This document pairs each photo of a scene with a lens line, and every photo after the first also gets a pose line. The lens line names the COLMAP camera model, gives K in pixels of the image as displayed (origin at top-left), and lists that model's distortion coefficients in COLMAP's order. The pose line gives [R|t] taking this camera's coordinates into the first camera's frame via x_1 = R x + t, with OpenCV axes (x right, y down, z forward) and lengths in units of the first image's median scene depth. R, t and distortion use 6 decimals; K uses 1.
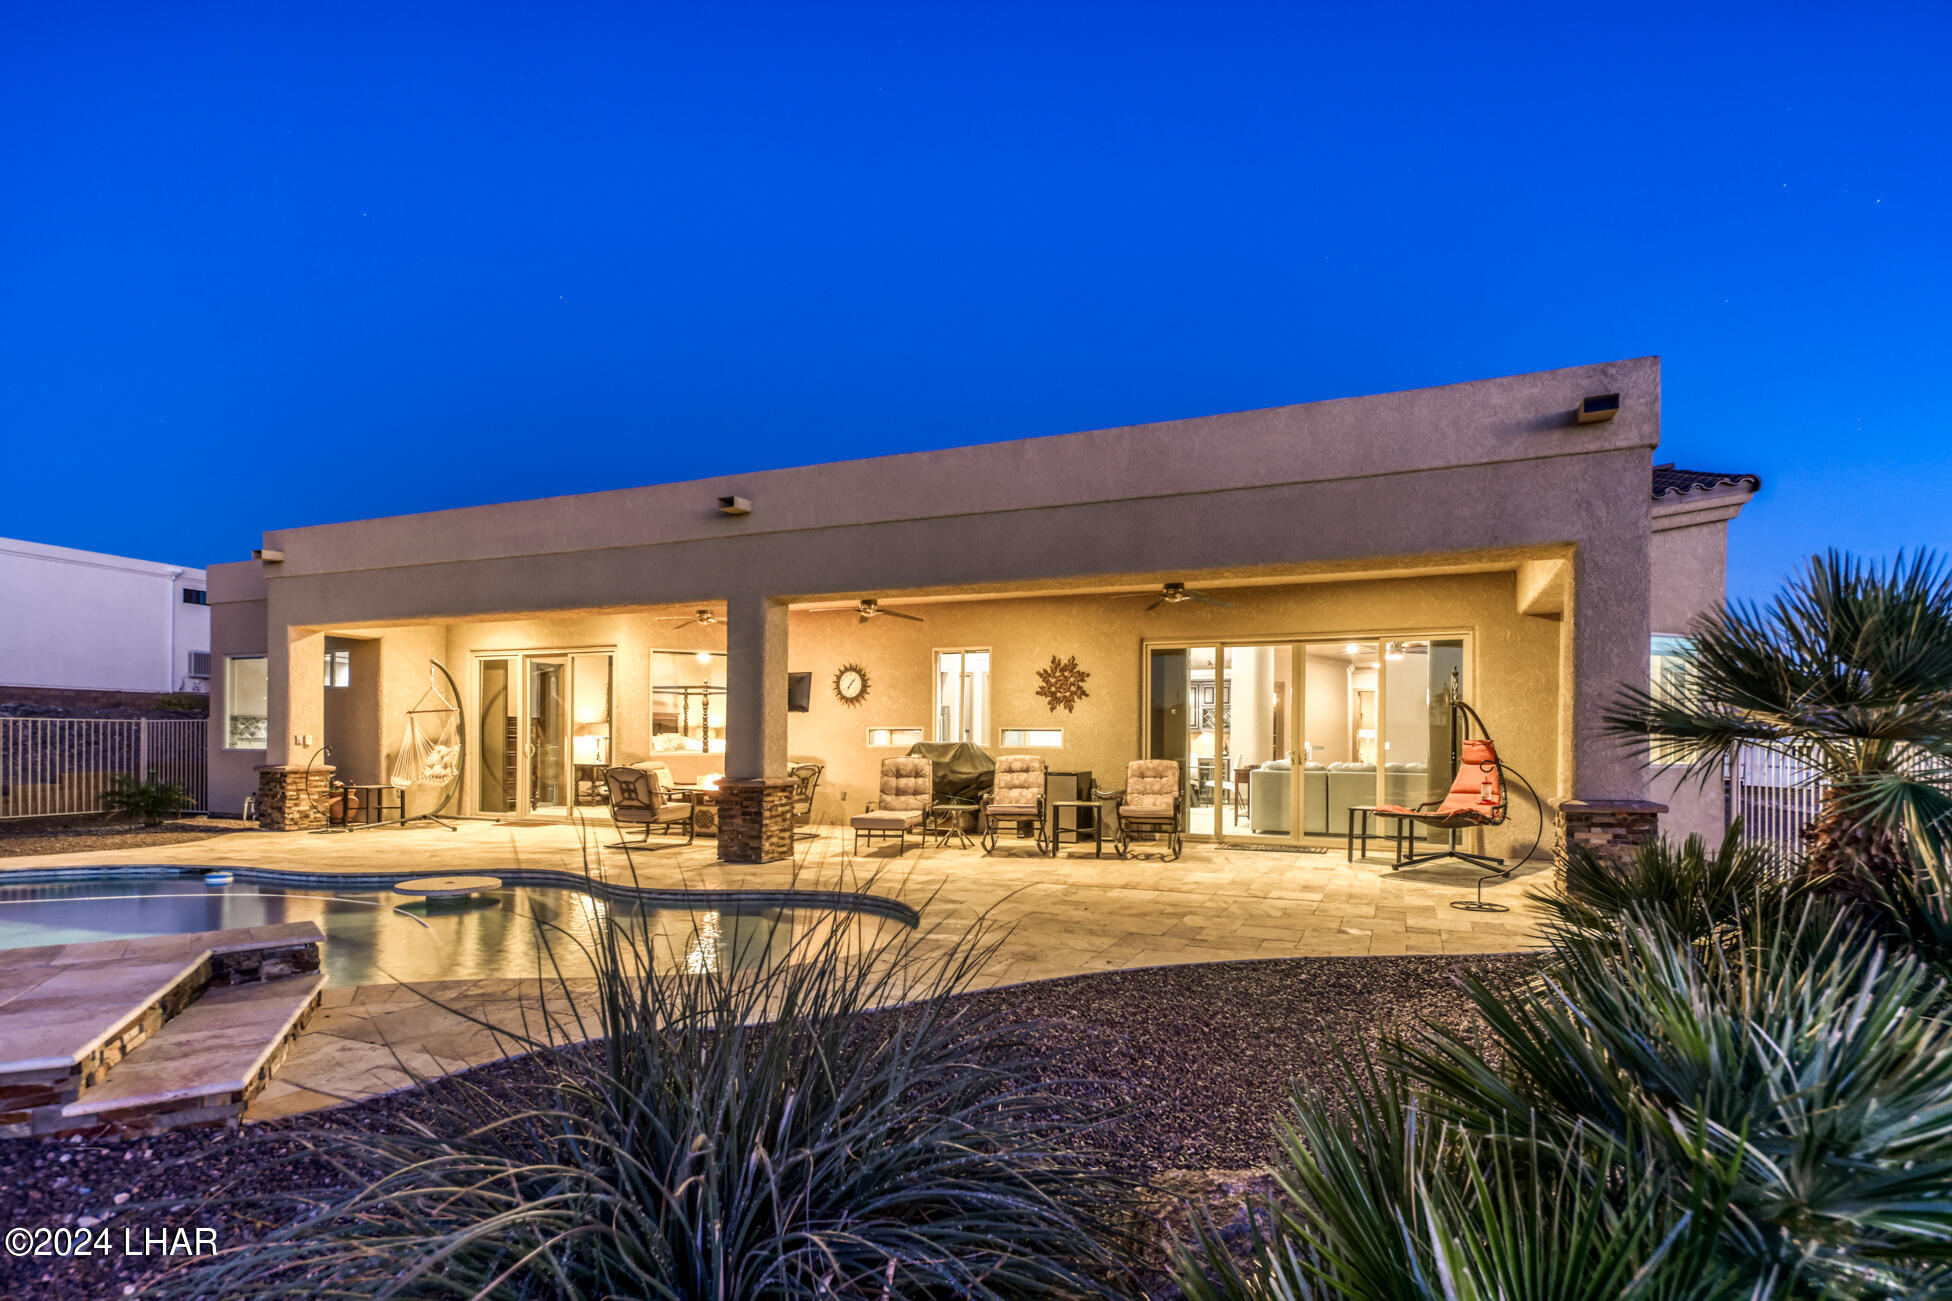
lens RADIAL K [[958.2, 0, 1002.8], [0, 958.2, 728.5], [0, 0, 1]] dist [0.002334, 0.000226]
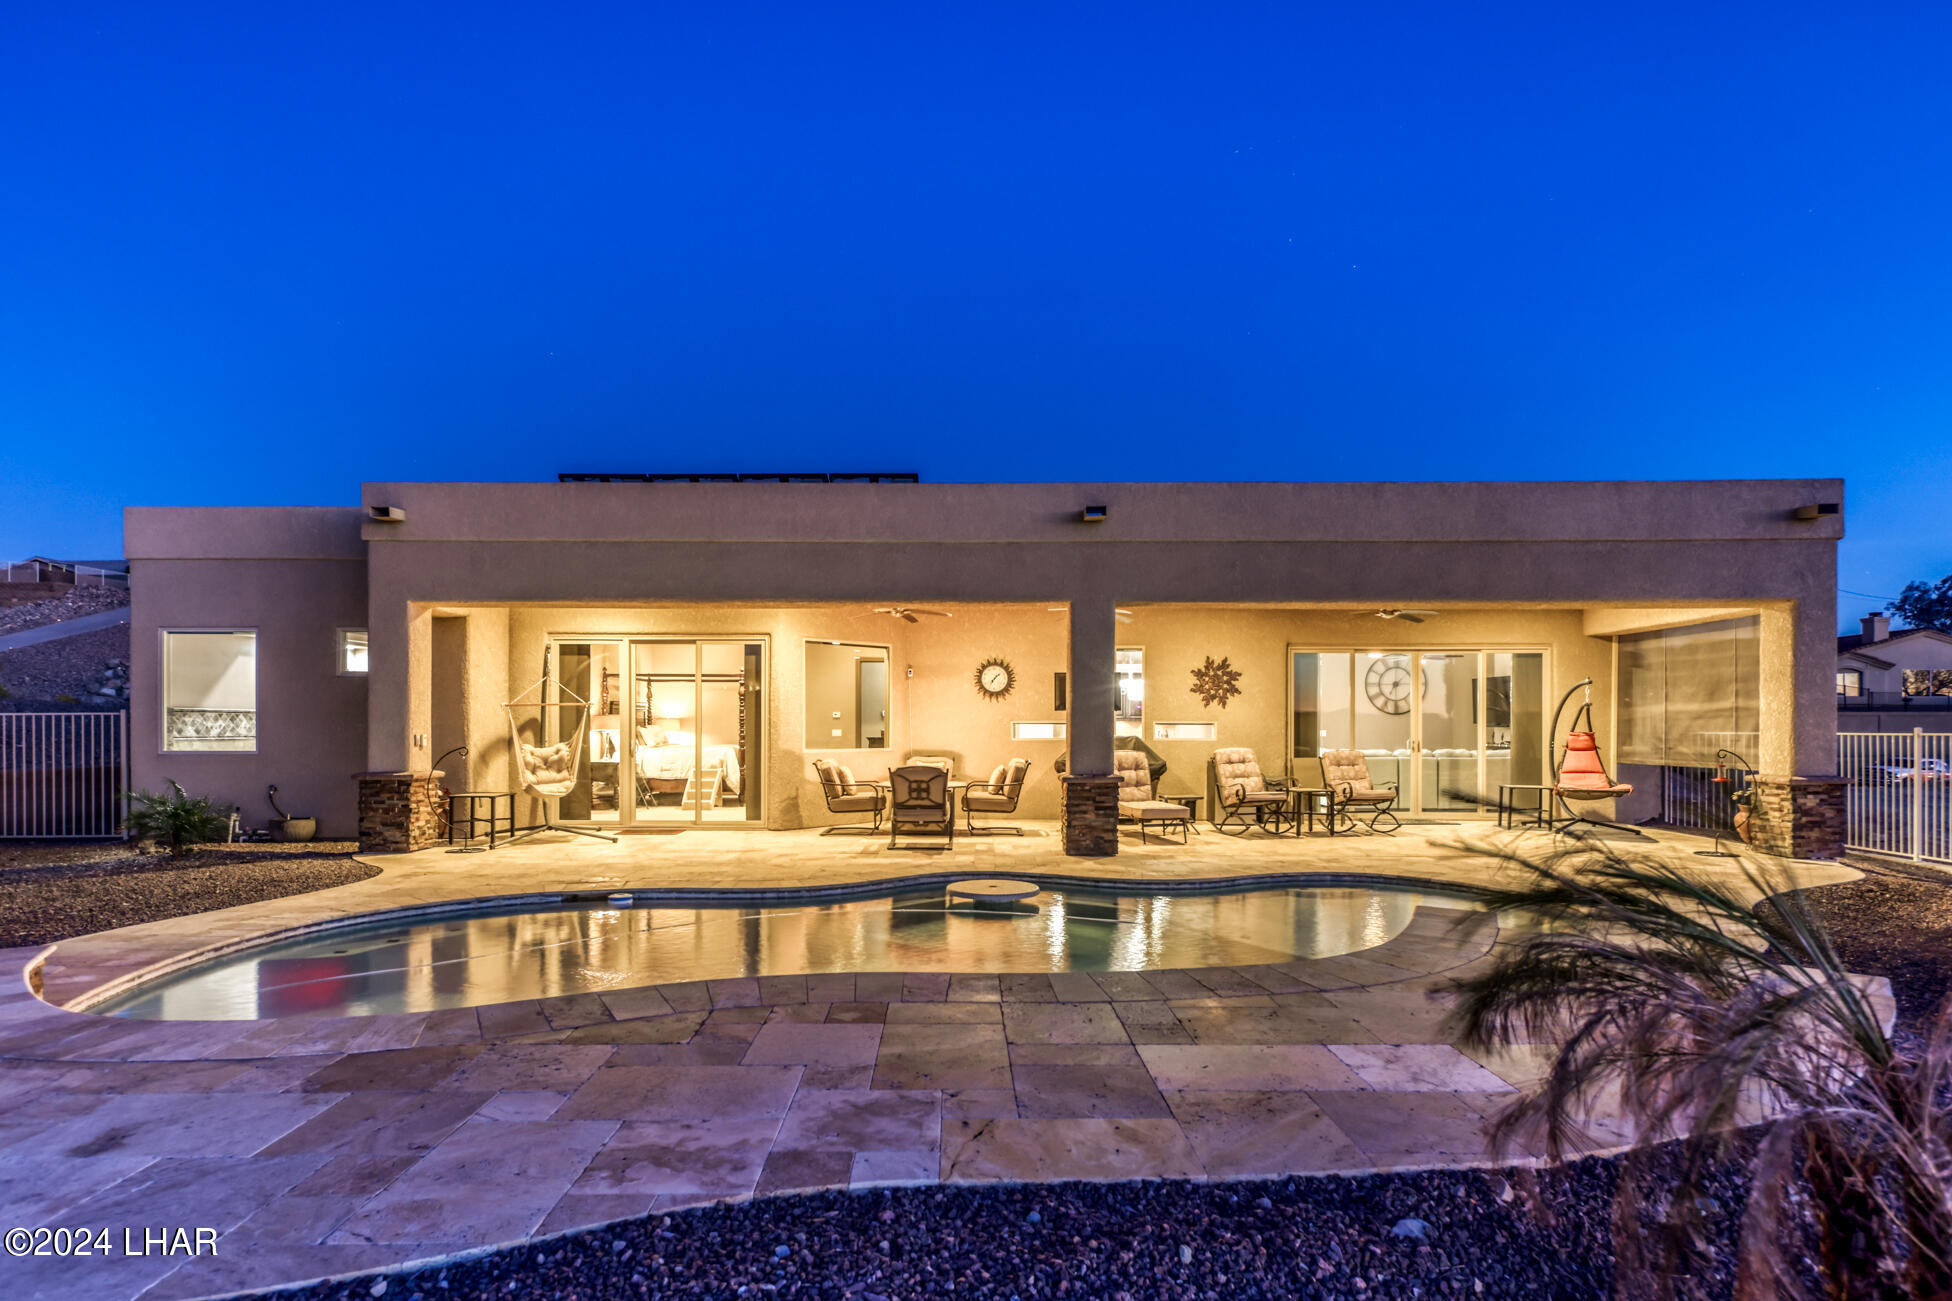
lens RADIAL K [[1027.0, 0, 977.6], [0, 1027.0, 717.5], [0, 0, 1]] dist [0.000468, -0.000304]
pose [[0.928510, -0.002742, 0.371298, -0.634817], [-0.000101, 0.999971, 0.007638, -0.014966], [-0.371309, -0.007129, 0.928482, 0.005866]]
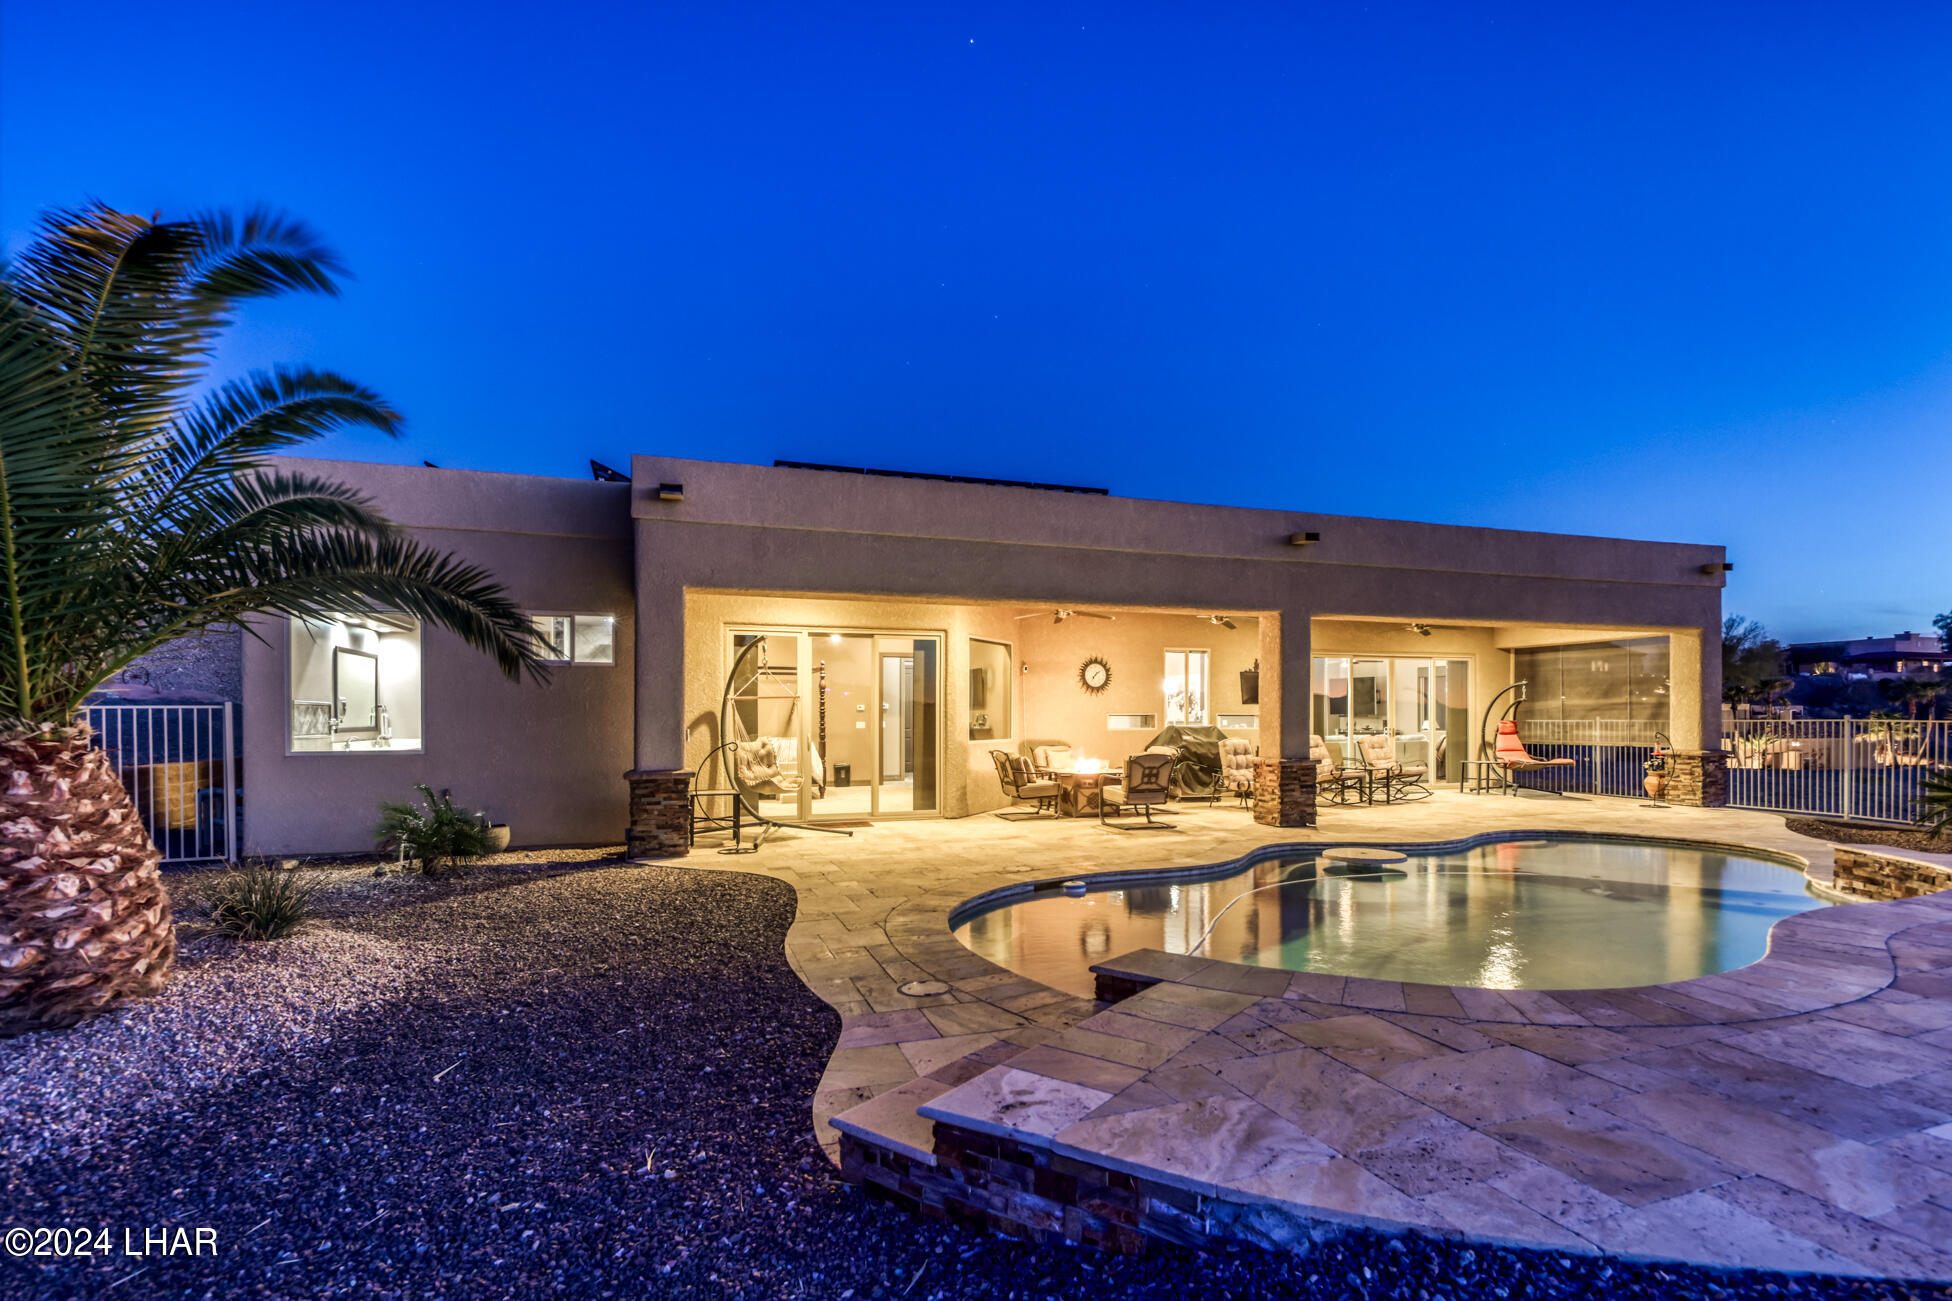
lens RADIAL K [[958.2, 0, 1002.8], [0, 958.2, 728.5], [0, 0, 1]] dist [0.002334, 0.000226]
pose [[0.735908, -0.017561, 0.676853, -1.100706], [-0.002335, 0.999592, 0.028473, -0.017103], [-0.677077, -0.022534, 0.735567, 0.272416]]
